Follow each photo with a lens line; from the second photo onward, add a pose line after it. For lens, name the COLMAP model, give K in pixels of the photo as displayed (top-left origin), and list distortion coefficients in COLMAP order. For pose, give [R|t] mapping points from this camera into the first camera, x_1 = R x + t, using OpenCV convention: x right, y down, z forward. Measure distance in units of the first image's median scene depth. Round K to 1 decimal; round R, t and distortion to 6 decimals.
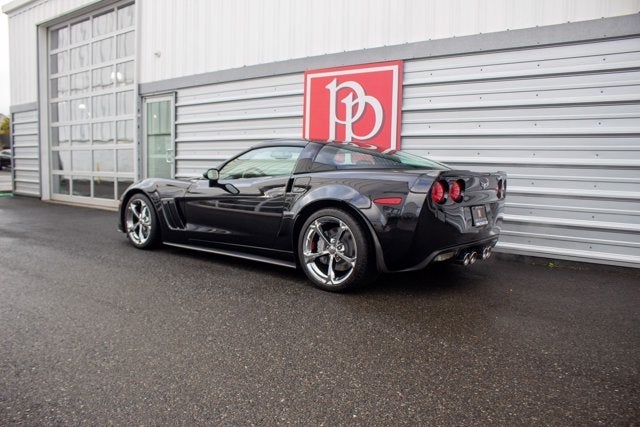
lens RADIAL K [[518.7, 0, 320.0], [0, 518.7, 213.5], [0, 0, 1]] dist [-0.148120, 0.101458]
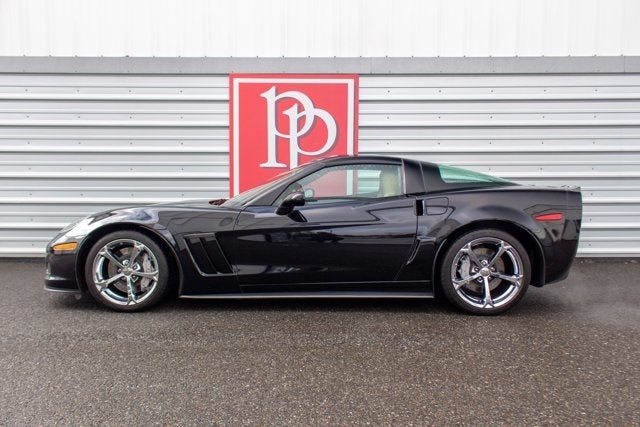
lens RADIAL K [[442.1, 0, 319.8], [0, 442.1, 246.2], [0, 0, 1]] dist [0.005384, 0.002419]
pose [[0.791368, -0.106772, 0.601944, -0.420170], [0.072094, 0.994059, 0.081543, -0.039656], [-0.607074, -0.021134, 0.794364, 0.327385]]
